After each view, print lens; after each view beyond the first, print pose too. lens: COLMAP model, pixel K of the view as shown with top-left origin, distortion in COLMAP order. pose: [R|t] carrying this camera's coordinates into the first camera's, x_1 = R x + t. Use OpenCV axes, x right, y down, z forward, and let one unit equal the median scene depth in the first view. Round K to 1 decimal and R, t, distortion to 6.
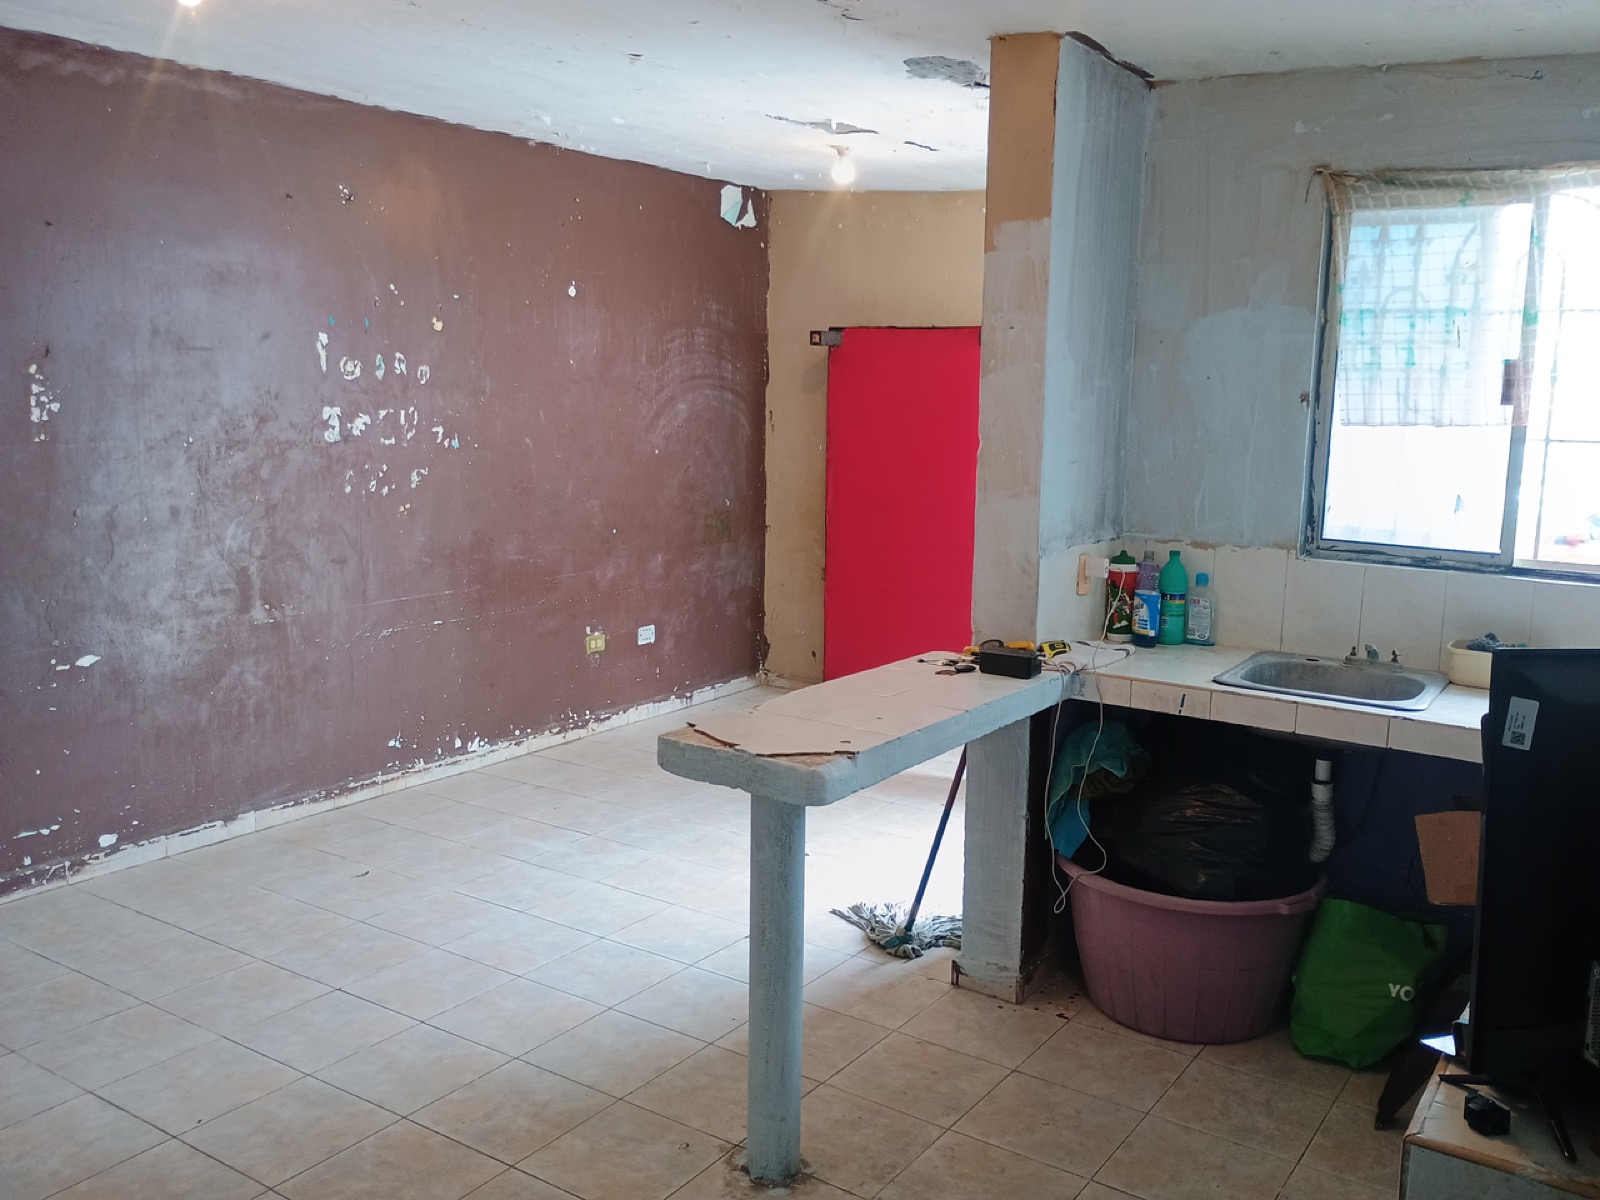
lens RADIAL K [[1385.0, 0, 817.8], [0, 1385.0, 570.7], [0, 0, 1]] dist [0.059831, -0.089567]
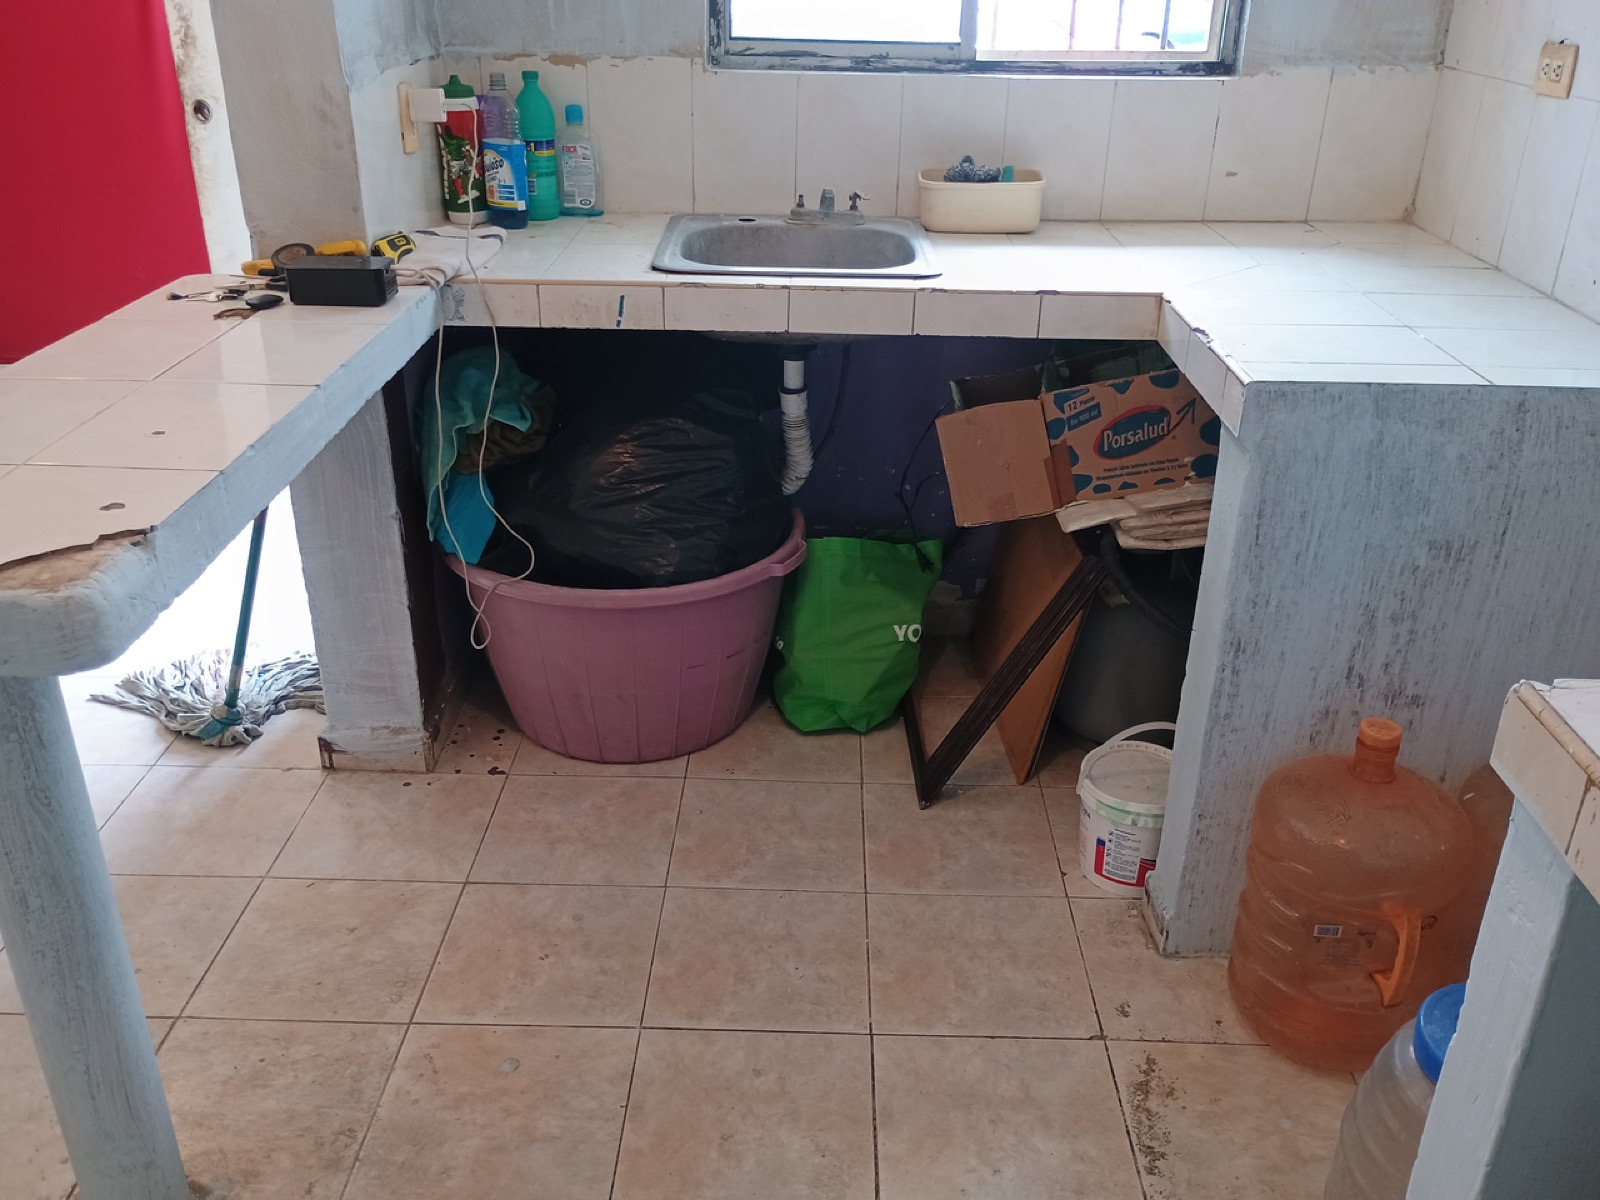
lens RADIAL K [[1385.0, 0, 797.7], [0, 1385.0, 606.9], [0, 0, 1]] dist [0.059831, -0.089567]
pose [[0.844790, -0.244825, 0.475804, -0.013660], [0.078853, 0.936443, 0.341843, 0.007952], [-0.529256, -0.251267, 0.810403, 0.366530]]
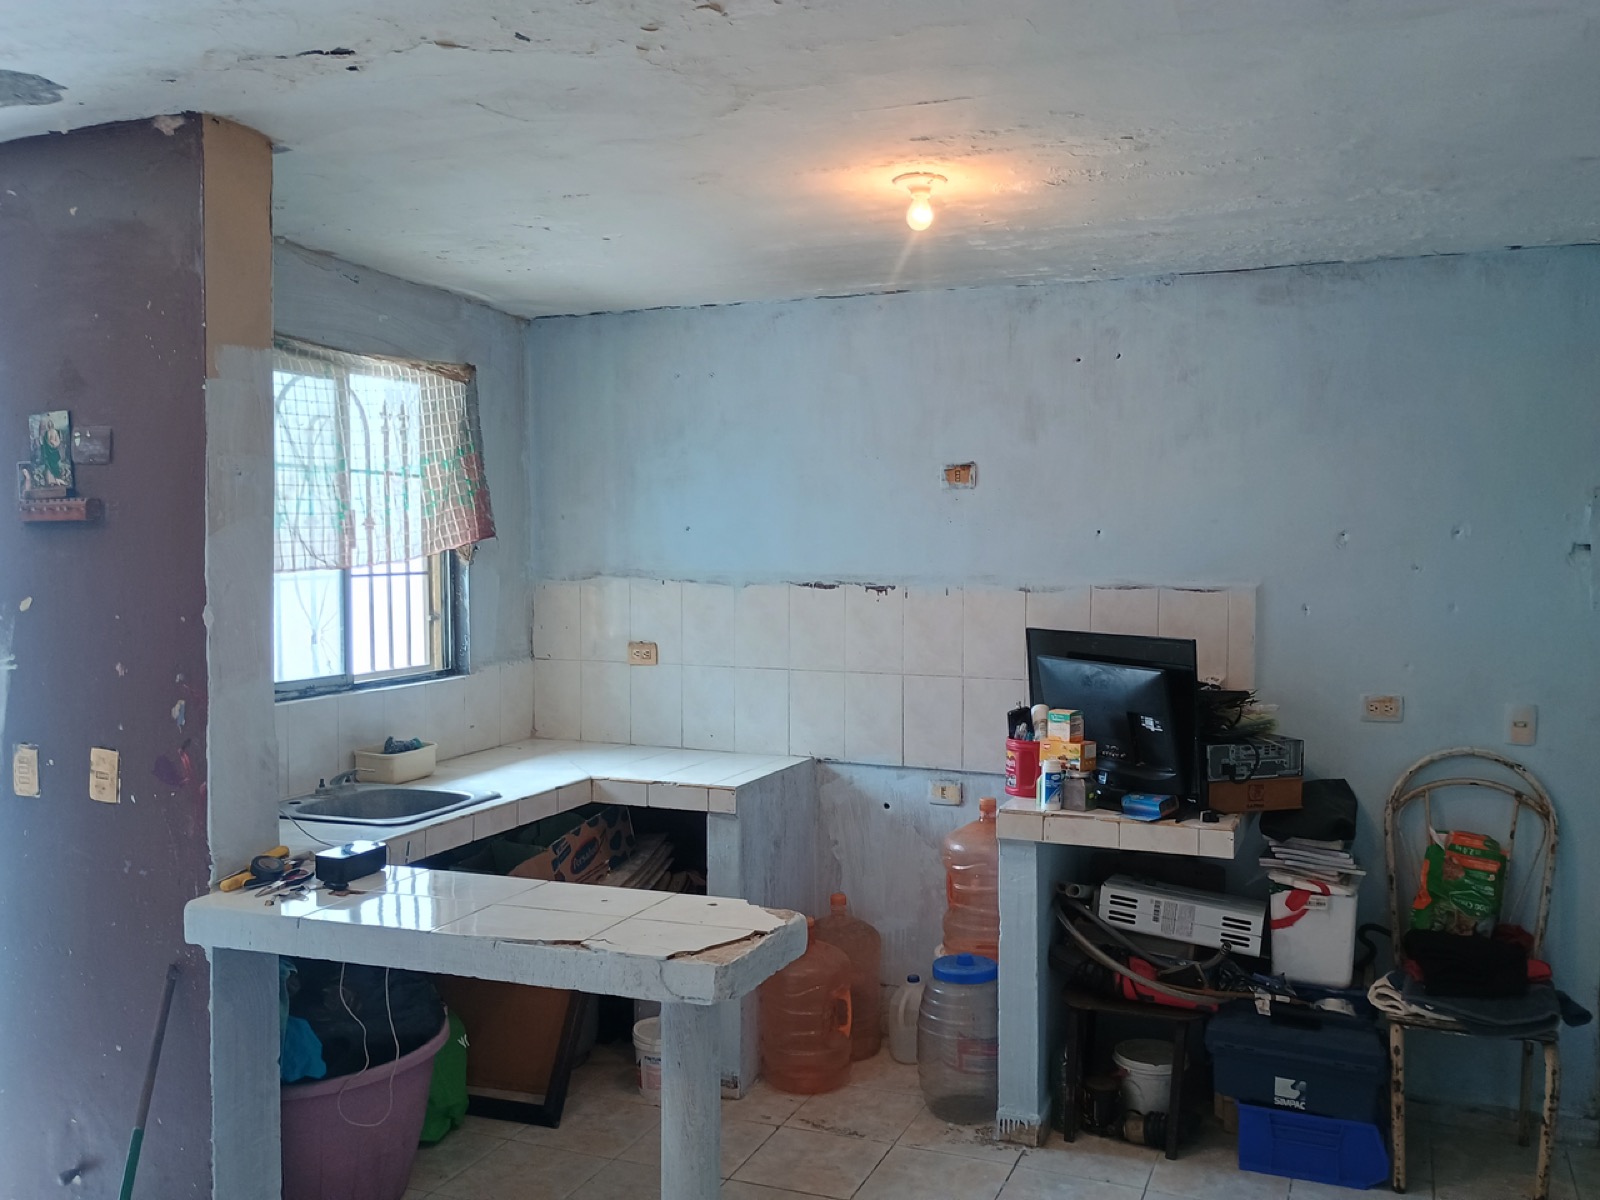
lens RADIAL K [[1385.0, 0, 811.5], [0, 1385.0, 596.9], [0, 0, 1]] dist [0.059831, -0.089567]
pose [[-0.191958, -0.069009, 0.978974, -0.726259], [0.127305, 0.987346, 0.094561, -0.136899], [-0.973111, 0.142780, -0.180744, 0.822768]]
